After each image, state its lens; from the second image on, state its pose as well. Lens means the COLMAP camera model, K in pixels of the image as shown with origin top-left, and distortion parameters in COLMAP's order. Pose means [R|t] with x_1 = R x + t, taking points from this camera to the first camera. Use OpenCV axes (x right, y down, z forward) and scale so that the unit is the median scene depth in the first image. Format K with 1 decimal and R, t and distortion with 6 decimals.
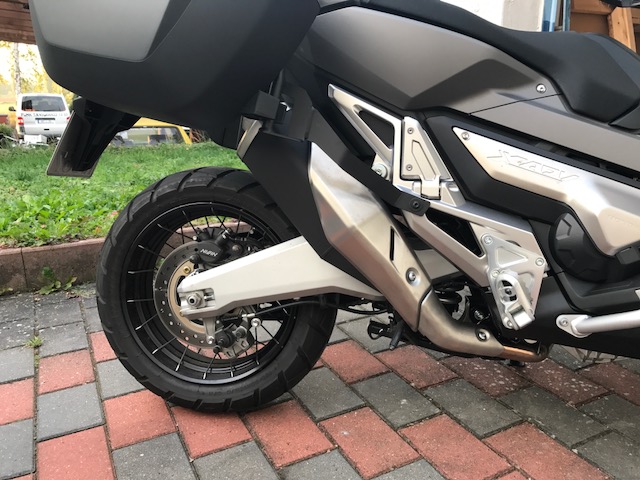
lens RADIAL K [[524.8, 0, 323.0], [0, 524.8, 235.1], [0, 0, 1]] dist [0.011048, 0.005262]
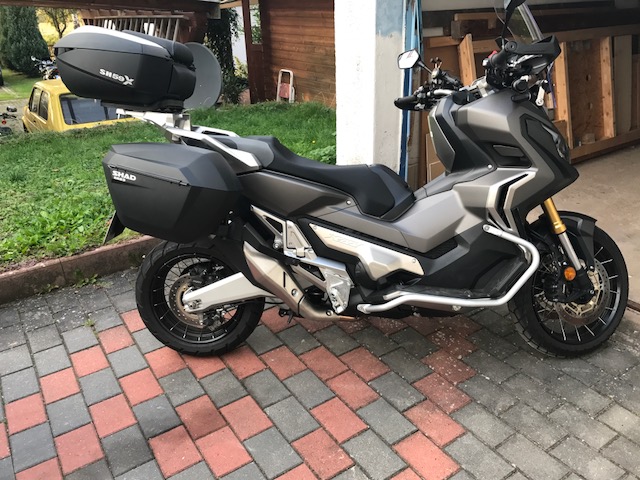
lens RADIAL K [[521.5, 0, 322.9], [0, 521.5, 230.4], [0, 0, 1]] dist [0.051178, -0.086803]
pose [[0.993613, -0.068605, 0.089587, 0.093375], [0.054299, 0.986677, 0.153360, -0.437812], [-0.098915, -0.147516, 0.984101, -0.979946]]
